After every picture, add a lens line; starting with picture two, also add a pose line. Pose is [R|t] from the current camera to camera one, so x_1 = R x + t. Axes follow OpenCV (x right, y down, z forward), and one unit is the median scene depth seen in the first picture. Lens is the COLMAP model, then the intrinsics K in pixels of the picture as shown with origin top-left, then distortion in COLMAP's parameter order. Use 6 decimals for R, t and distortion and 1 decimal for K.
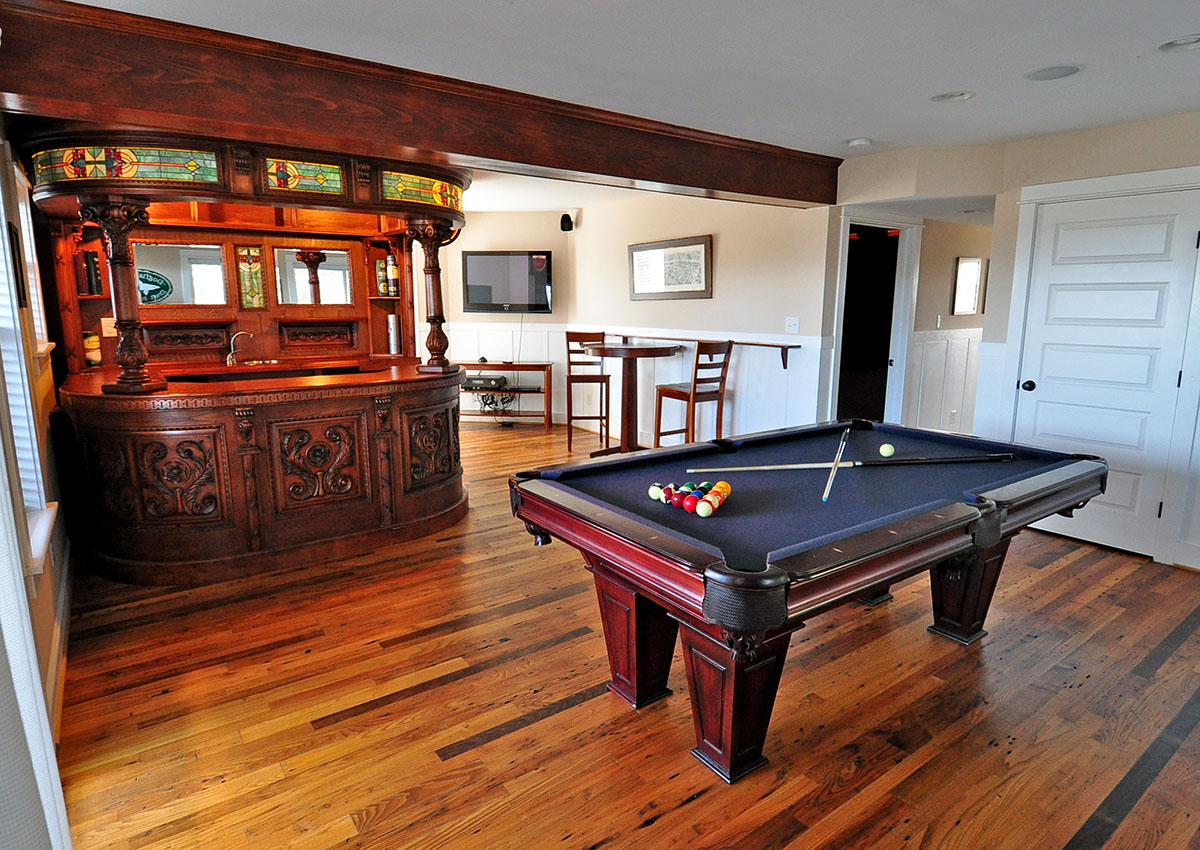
lens RADIAL K [[658.7, 0, 596.6], [0, 658.7, 423.3], [0, 0, 1]] dist [0.000848, -0.003715]
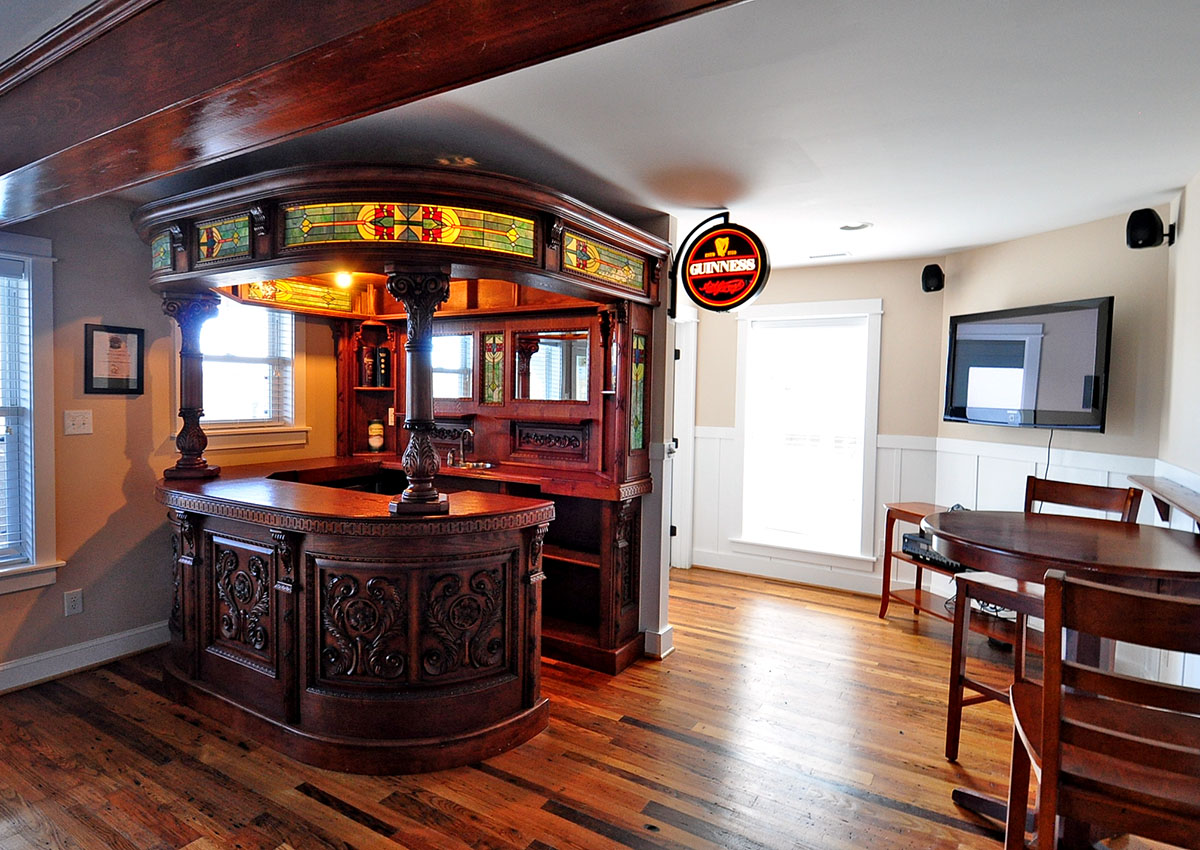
lens RADIAL K [[658.7, 0, 598.4], [0, 658.7, 419.2], [0, 0, 1]] dist [0.000848, -0.003715]
pose [[0.377458, 0.040069, -0.925159, 0.344546], [-0.186156, 0.981952, -0.033422, -0.152994], [0.907123, 0.184839, 0.378104, 0.814697]]
